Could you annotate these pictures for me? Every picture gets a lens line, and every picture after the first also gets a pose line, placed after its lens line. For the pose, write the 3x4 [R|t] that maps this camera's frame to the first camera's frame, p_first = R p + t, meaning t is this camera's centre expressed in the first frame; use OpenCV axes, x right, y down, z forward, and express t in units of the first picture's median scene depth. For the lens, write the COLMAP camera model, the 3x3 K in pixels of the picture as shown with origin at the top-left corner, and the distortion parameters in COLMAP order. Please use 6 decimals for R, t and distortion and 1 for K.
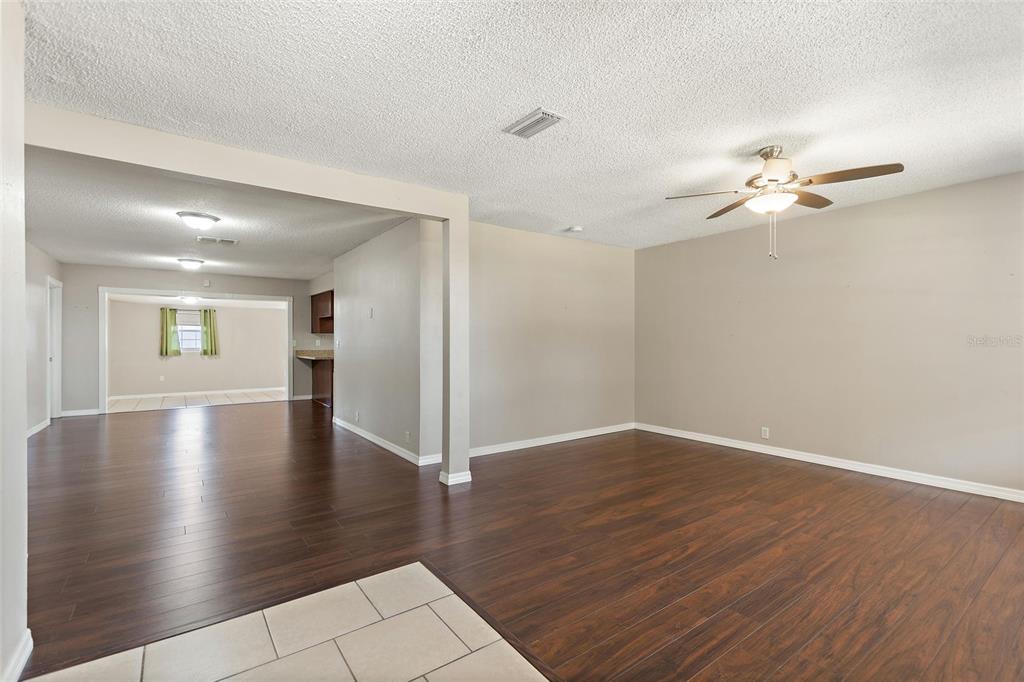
lens RADIAL K [[459.1, 0, 512.0], [0, 459.1, 341.0], [0, 0, 1]] dist [0.014073, -0.000410]
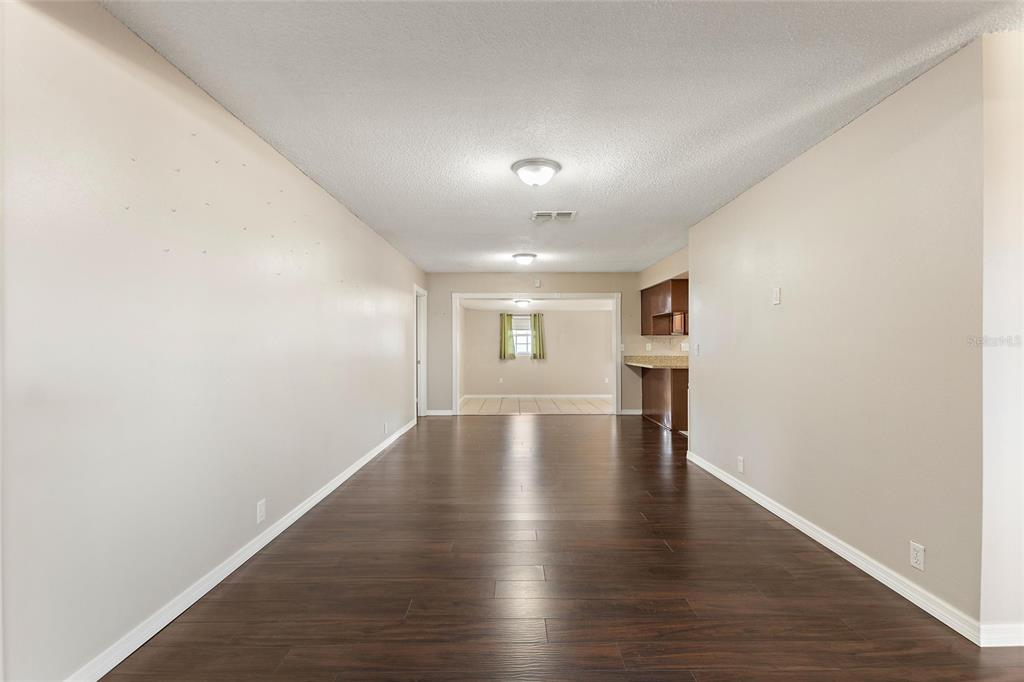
lens RADIAL K [[459.1, 0, 512.0], [0, 459.1, 341.0], [0, 0, 1]] dist [0.014073, -0.000410]
pose [[0.808722, -0.007516, -0.588143, -0.143143], [0.002884, 0.999957, -0.008813, -0.000195], [0.588184, 0.005431, 0.808709, 0.199937]]
